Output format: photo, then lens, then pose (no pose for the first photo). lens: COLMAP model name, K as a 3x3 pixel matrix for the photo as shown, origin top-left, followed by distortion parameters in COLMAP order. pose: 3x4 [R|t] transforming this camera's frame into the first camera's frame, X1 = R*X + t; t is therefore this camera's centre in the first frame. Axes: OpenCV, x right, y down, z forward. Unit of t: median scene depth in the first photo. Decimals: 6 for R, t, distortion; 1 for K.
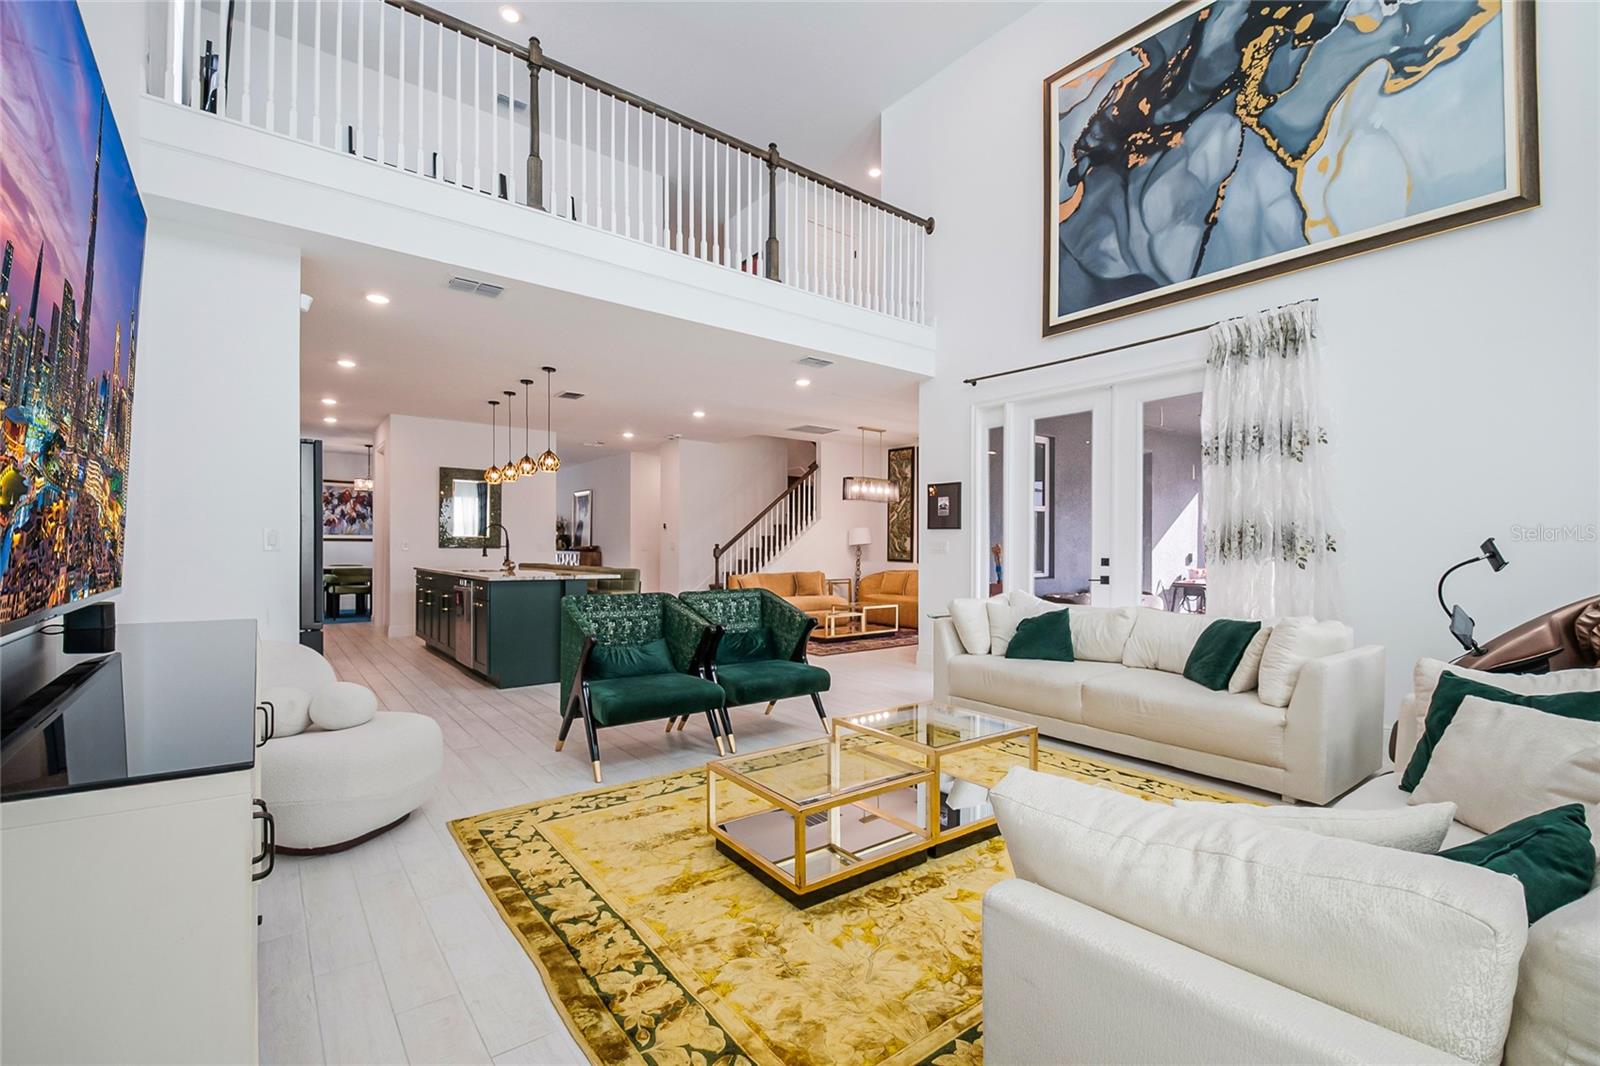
lens RADIAL K [[702.6, 0, 815.7], [0, 702.6, 547.9], [0, 0, 1]] dist [0.015307, -0.013618]
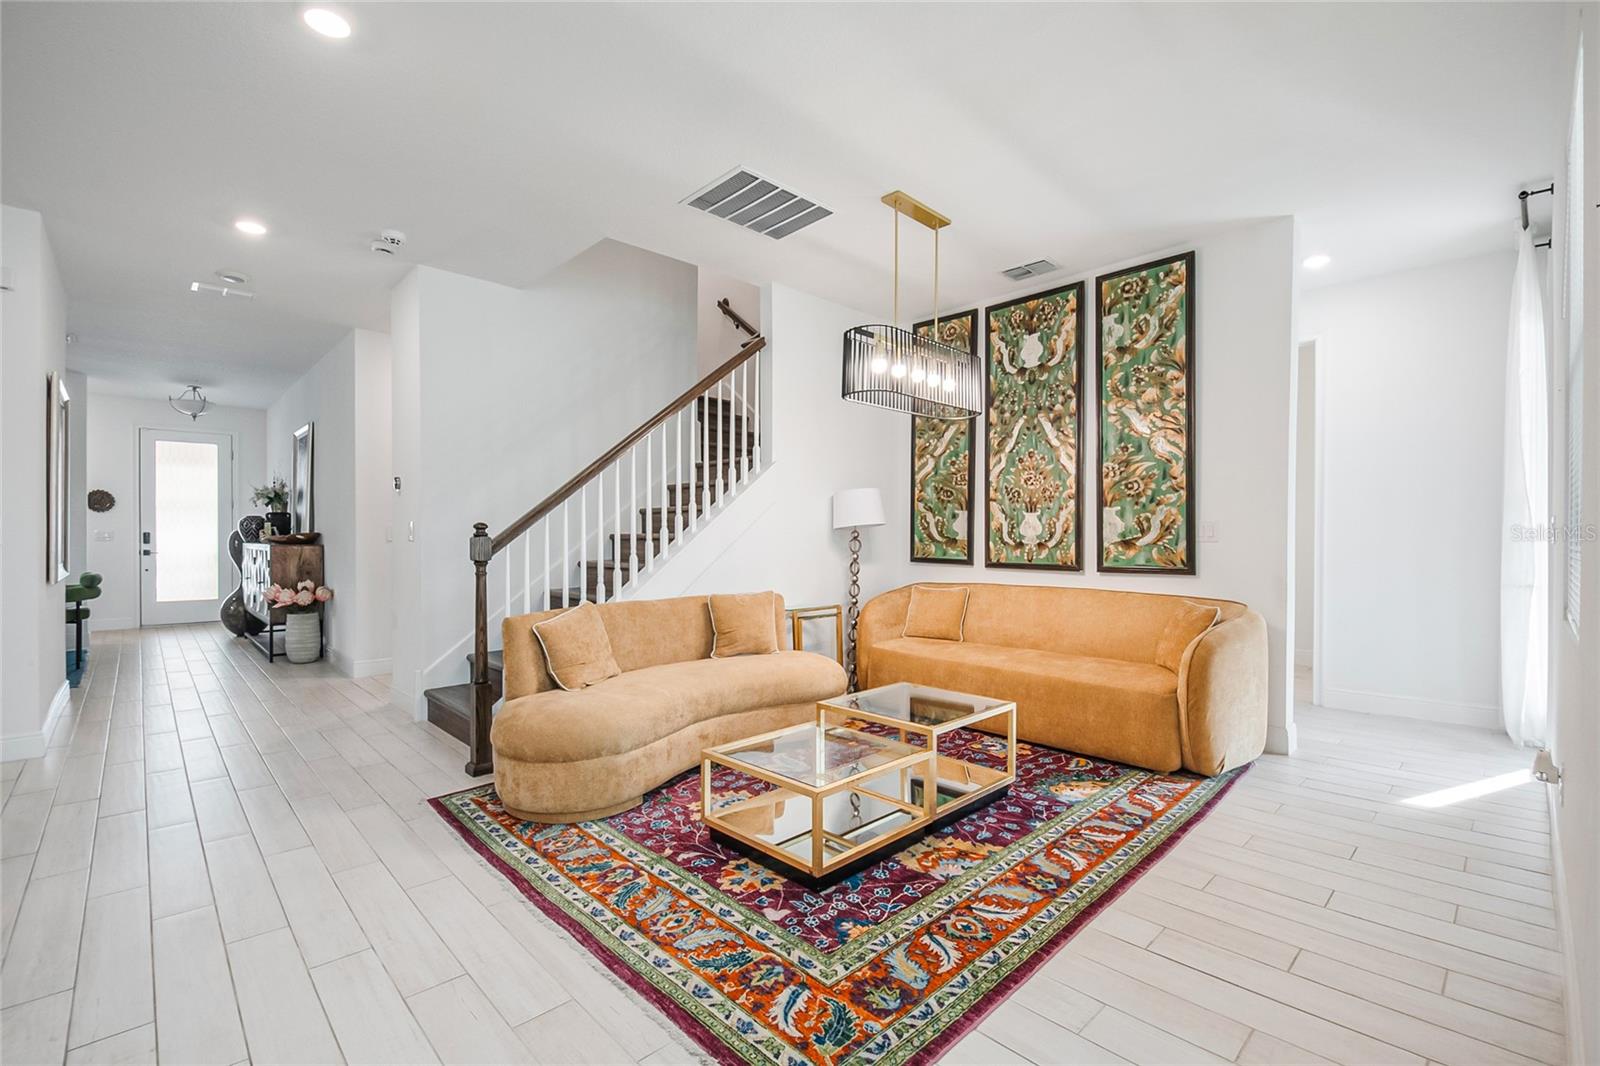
lens RADIAL K [[702.6, 0, 808.9], [0, 702.6, 544.4], [0, 0, 1]] dist [0.015307, -0.013618]
pose [[0.995401, -0.005341, 0.095643, -0.011012], [0.004240, 0.999922, 0.011707, 0.001161], [-0.095698, -0.011247, 0.995347, 0.569517]]
